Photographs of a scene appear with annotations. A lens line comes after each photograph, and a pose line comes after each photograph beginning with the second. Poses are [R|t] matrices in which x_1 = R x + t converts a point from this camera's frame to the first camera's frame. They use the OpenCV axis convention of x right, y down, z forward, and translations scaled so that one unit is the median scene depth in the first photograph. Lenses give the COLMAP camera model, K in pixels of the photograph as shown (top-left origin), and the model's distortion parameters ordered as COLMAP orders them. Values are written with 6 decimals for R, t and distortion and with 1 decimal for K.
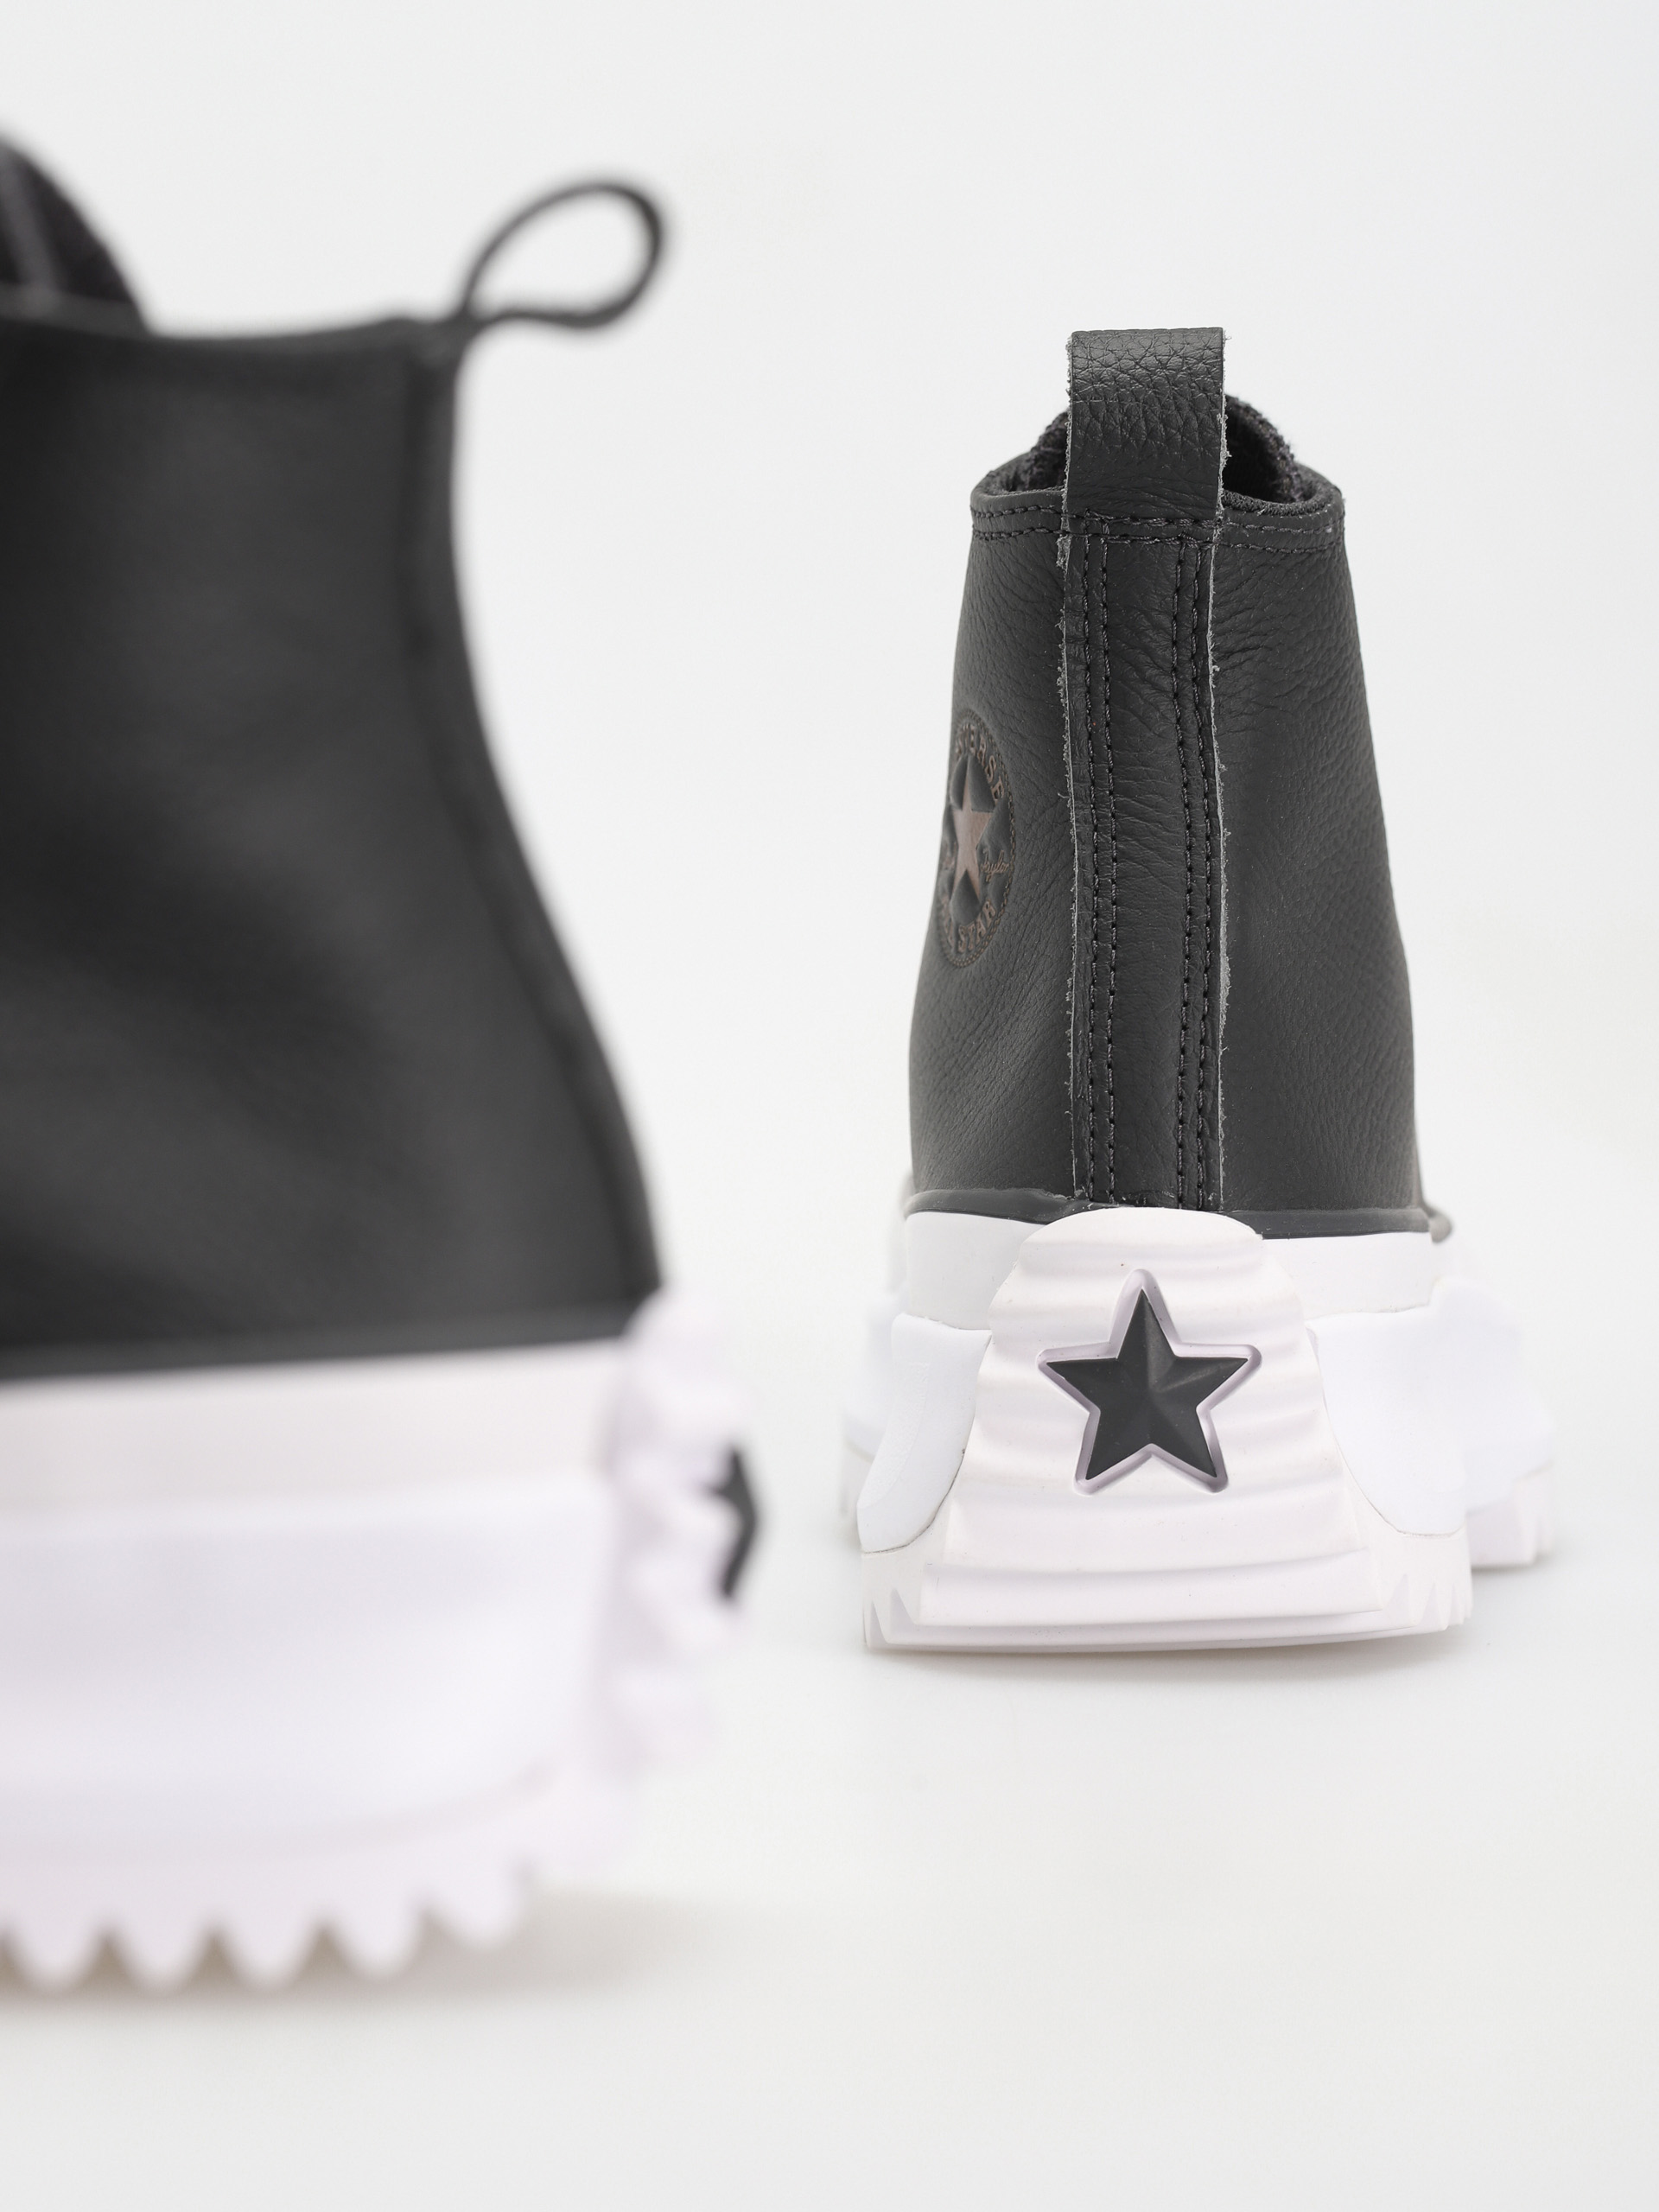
lens RADIAL K [[6108.1, 0, 829.5], [0, 6108.1, 1106.0], [0, 0, 1]] dist [-0.305660, -0.386099]
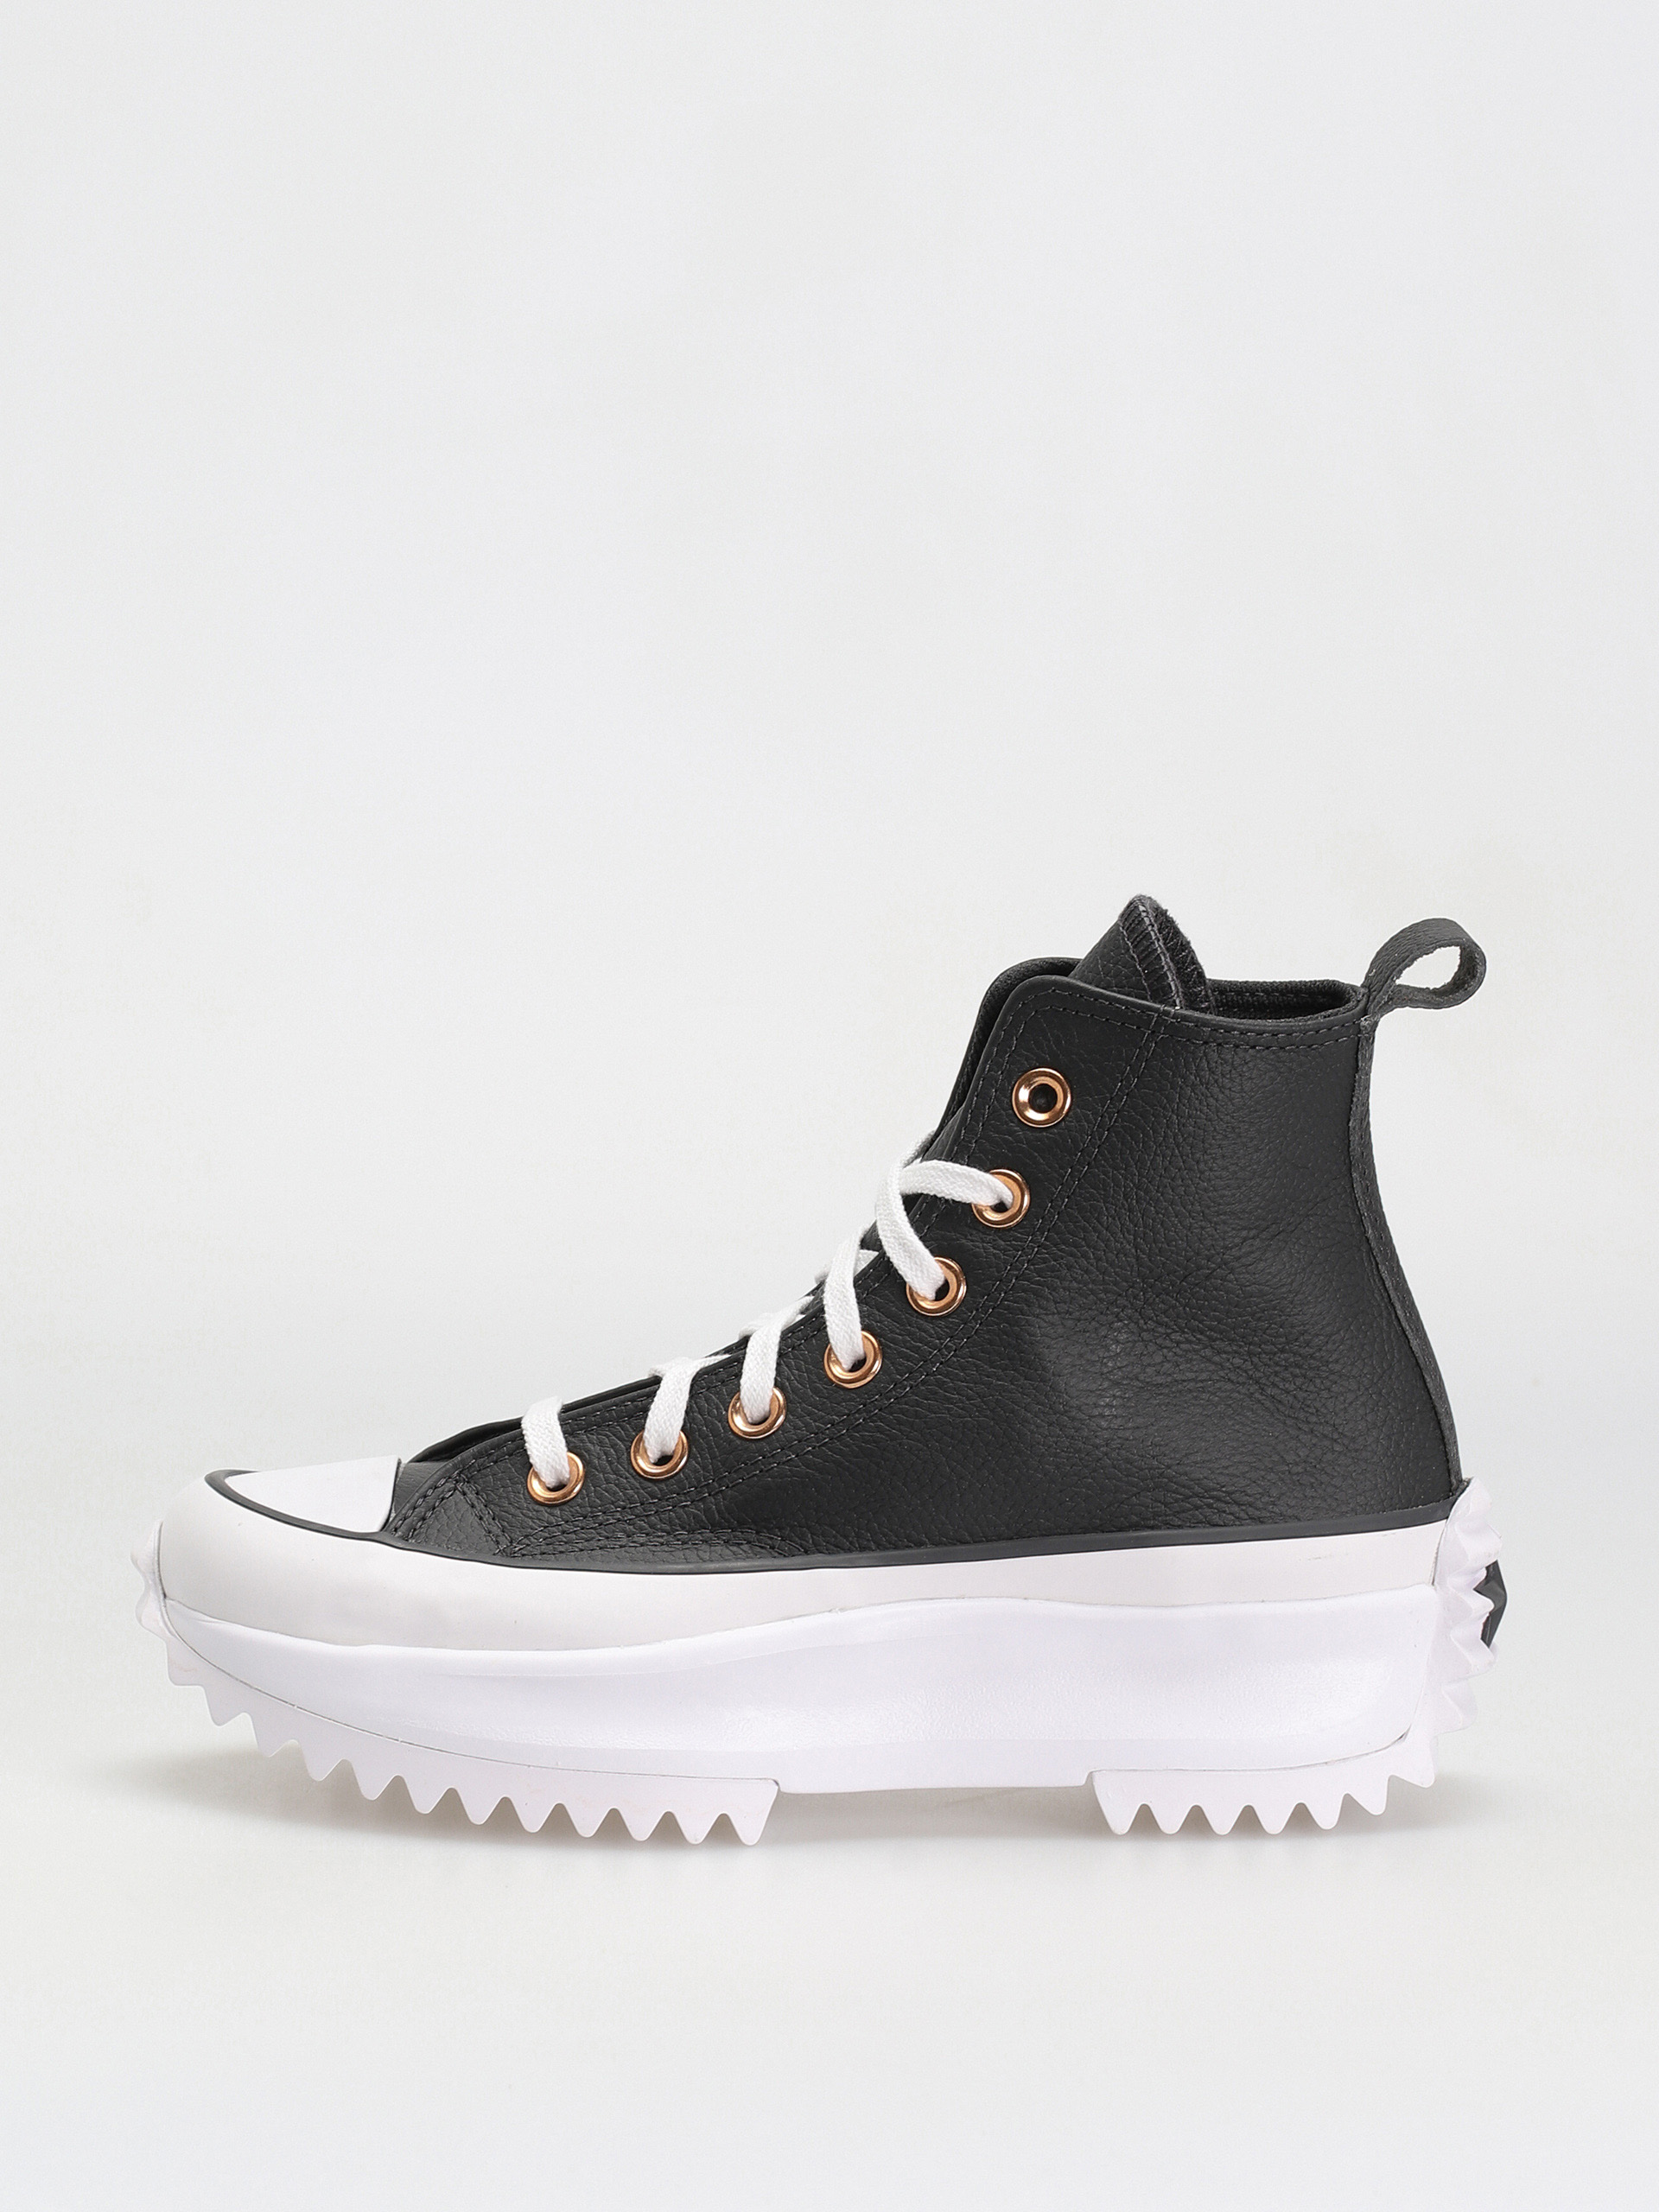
lens RADIAL K [[6108.1, 0, 829.5], [0, 6108.1, 1106.0], [0, 0, 1]] dist [-0.305660, -0.386099]
pose [[0.993478, 0.018407, -0.112529, -0.010852], [-0.016382, 0.999687, 0.018895, -0.135517], [0.112842, -0.016928, 0.993469, -1.053161]]
